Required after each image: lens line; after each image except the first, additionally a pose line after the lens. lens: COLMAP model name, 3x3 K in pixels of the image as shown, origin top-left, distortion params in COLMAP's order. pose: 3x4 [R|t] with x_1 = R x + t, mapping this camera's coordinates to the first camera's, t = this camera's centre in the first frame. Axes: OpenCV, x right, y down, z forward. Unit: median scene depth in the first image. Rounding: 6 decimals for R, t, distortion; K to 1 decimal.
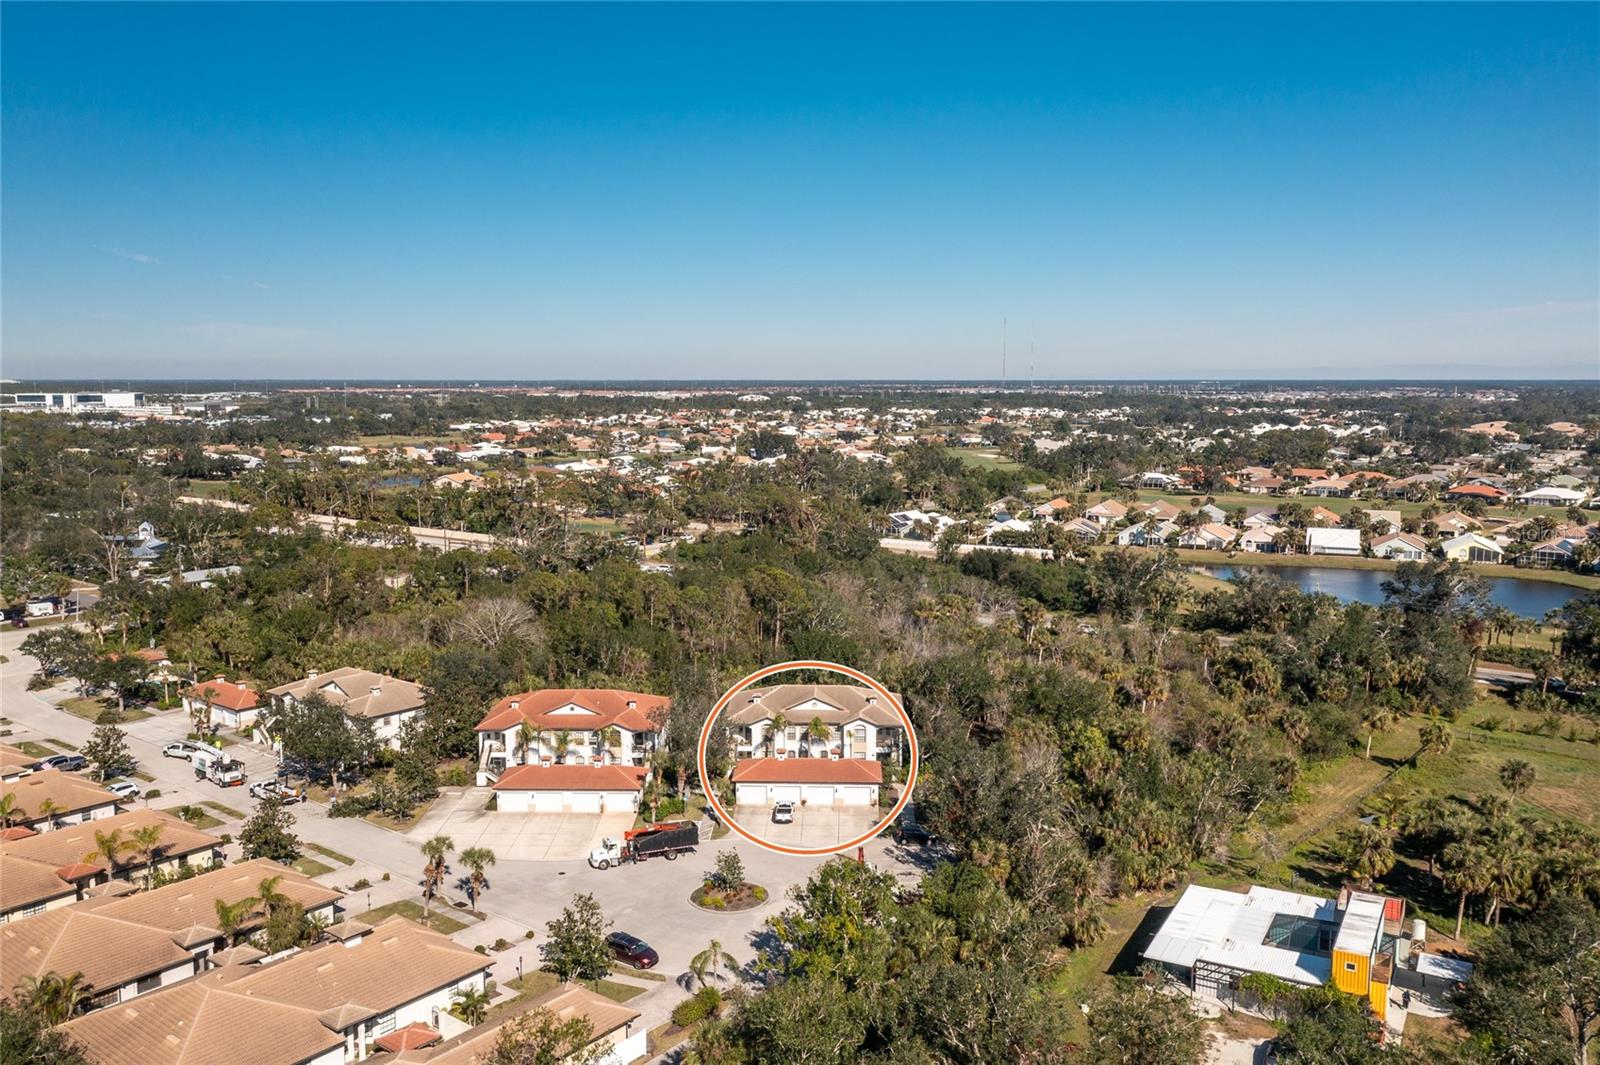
lens RADIAL K [[1278.2, 0, 799.3], [0, 1278.2, 533.6], [0, 0, 1]] dist [-0.003120, 0.010182]
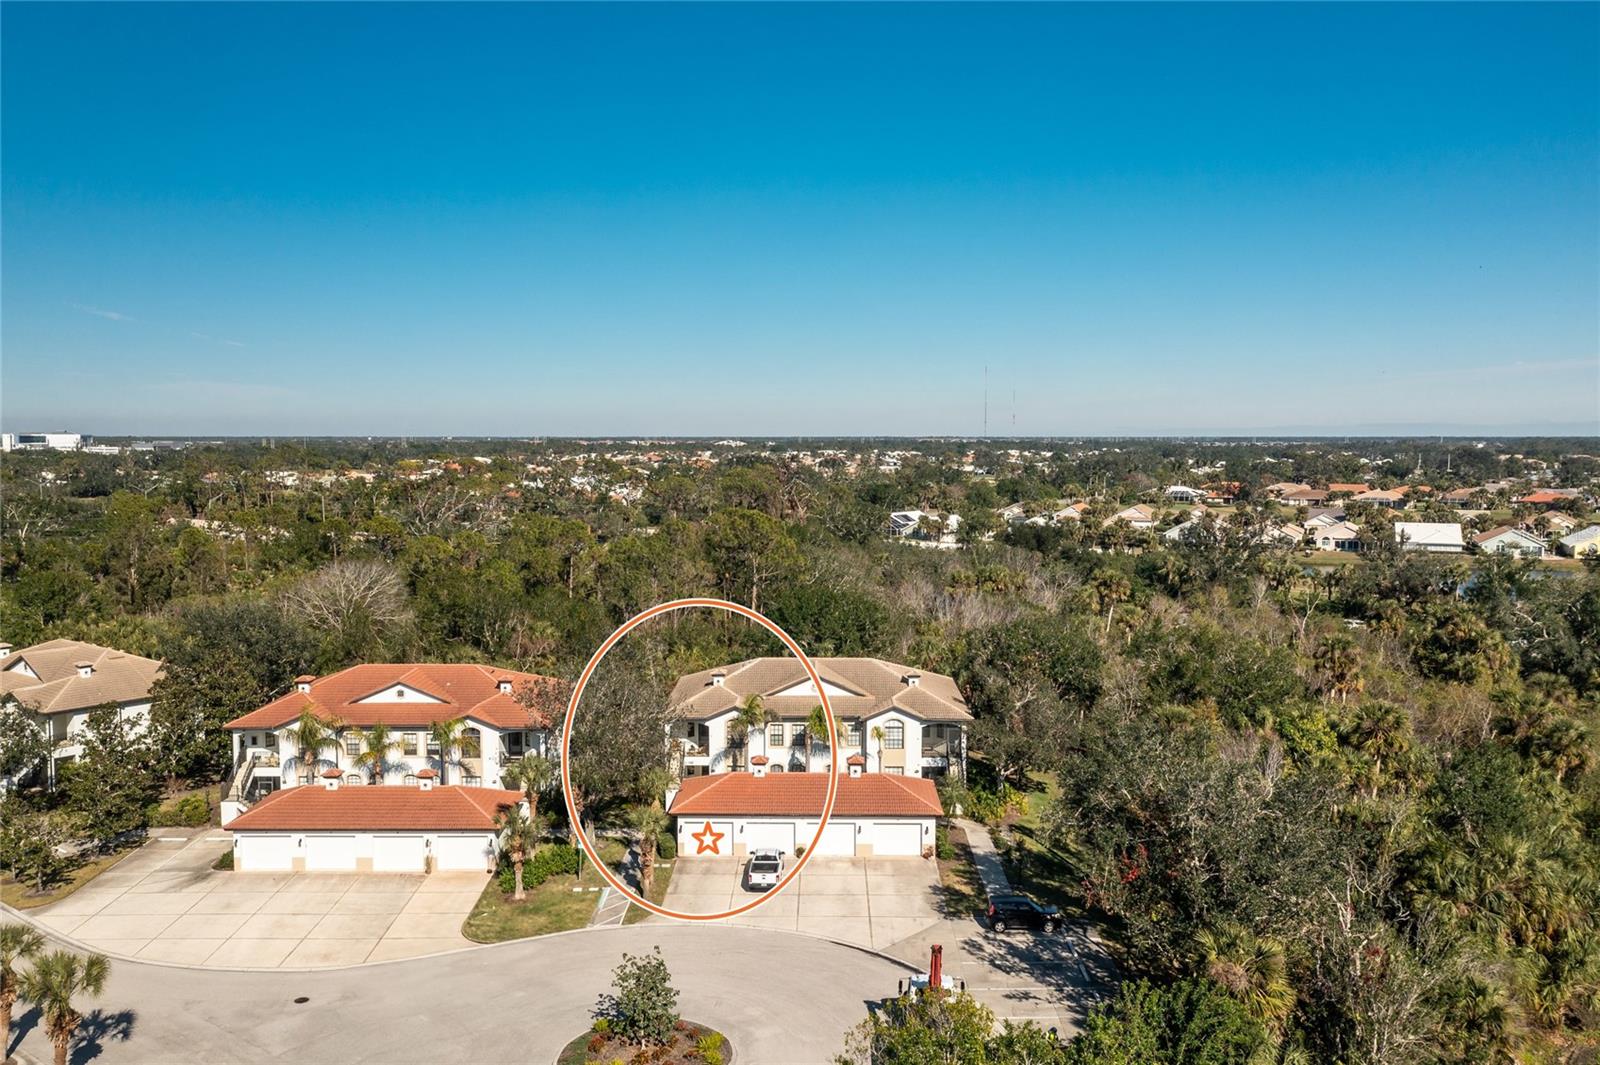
lens RADIAL K [[1278.2, 0, 801.0], [0, 1278.2, 530.7], [0, 0, 1]] dist [-0.003120, 0.010182]
pose [[0.999824, -0.000536, 0.018736, -0.005895], [0.001439, 0.998837, -0.048203, 0.090687], [-0.018688, 0.048221, 0.998662, 0.407540]]
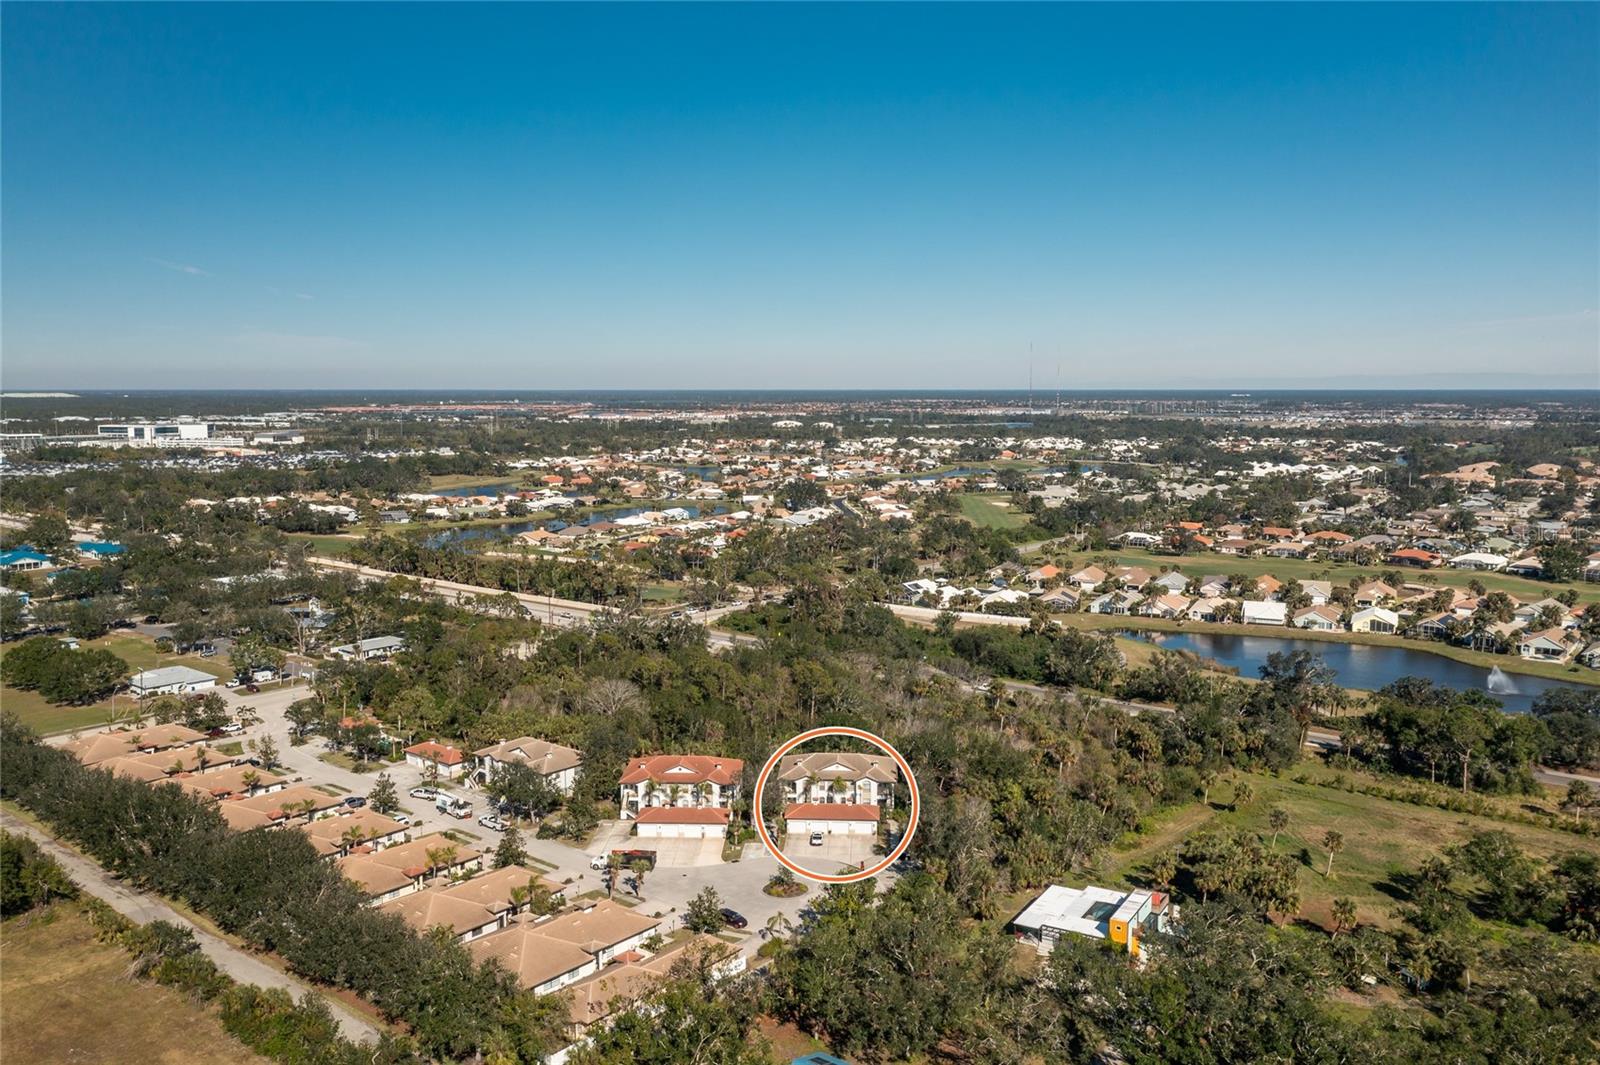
lens RADIAL K [[1278.2, 0, 798.1], [0, 1278.2, 537.9], [0, 0, 1]] dist [-0.003120, 0.010182]
pose [[0.999661, 0.002001, -0.025948, 0.004225], [-0.002069, 0.999995, -0.002580, -0.137479], [0.025942, 0.002632, 0.999660, -0.535317]]
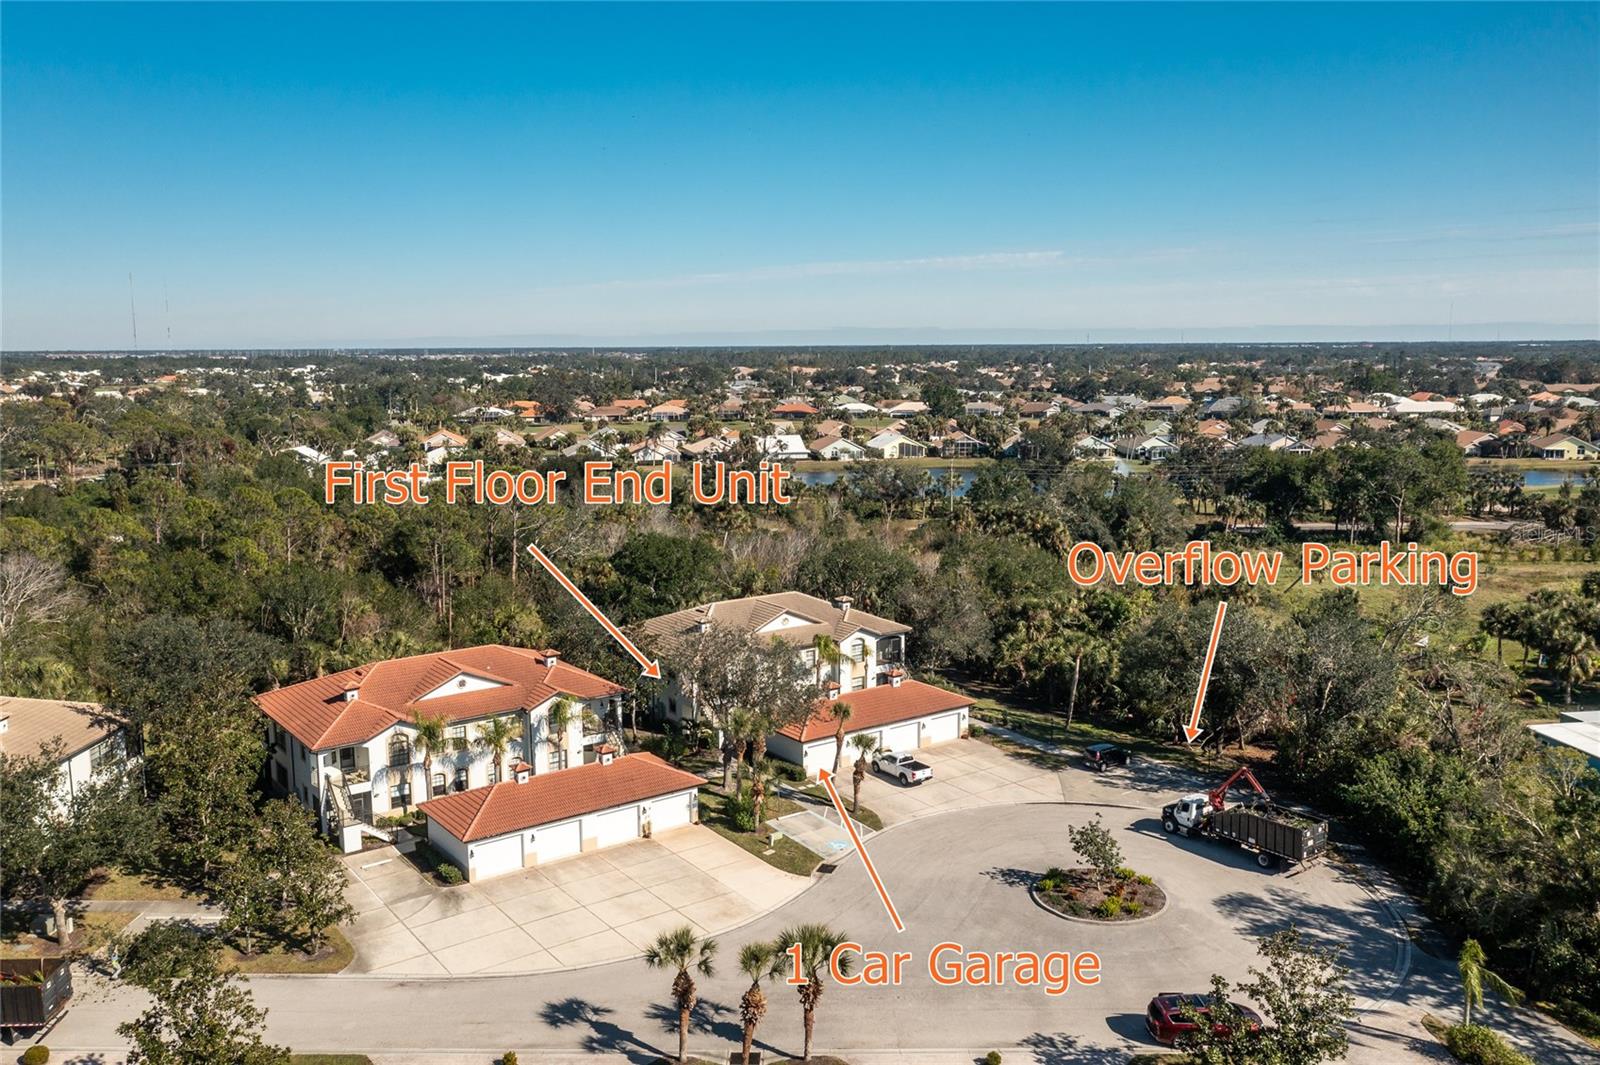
lens RADIAL K [[1278.2, 0, 797.2], [0, 1278.2, 531.2], [0, 0, 1]] dist [-0.003120, 0.010182]
pose [[0.790641, -0.091244, 0.605443, -0.393231], [0.078822, 0.995774, 0.047137, 0.055057], [-0.607185, 0.010453, 0.794492, 0.457961]]
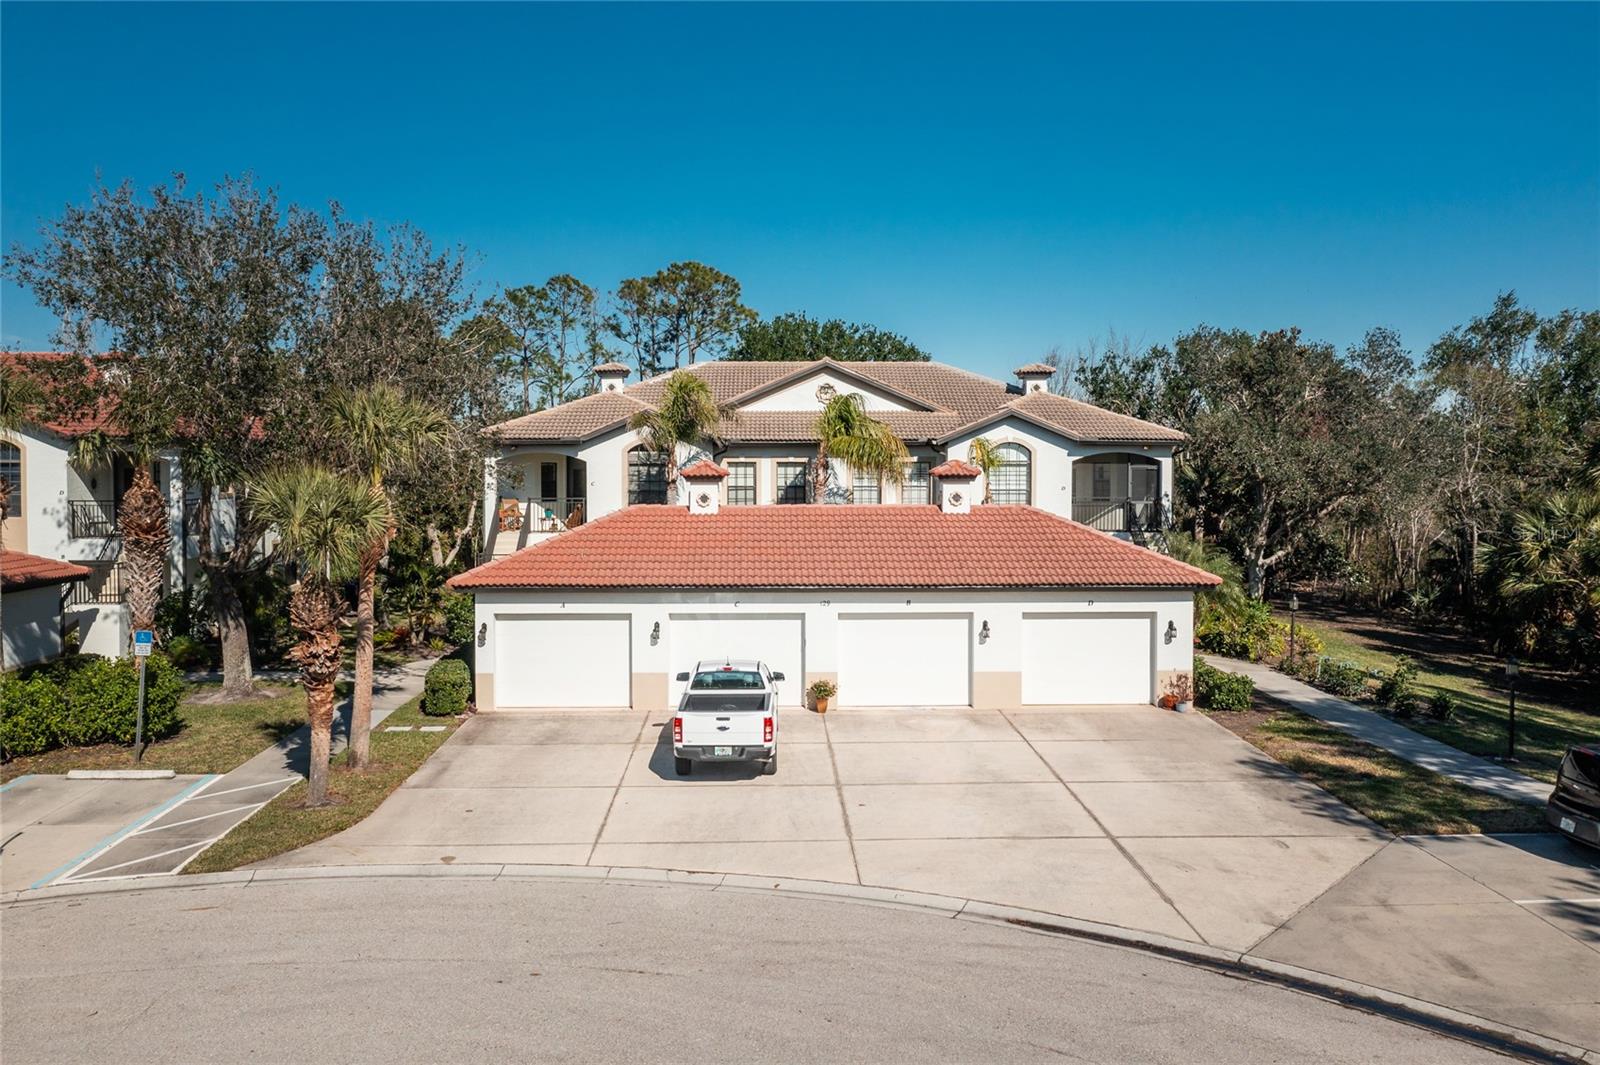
lens RADIAL K [[1278.2, 0, 795.3], [0, 1278.2, 525.3], [0, 0, 1]] dist [-0.003120, 0.010182]
pose [[0.997868, 0.000627, 0.065262, -0.012133], [0.004603, 0.996787, -0.079960, 0.184288], [-0.065103, 0.080090, 0.994659, 0.738998]]
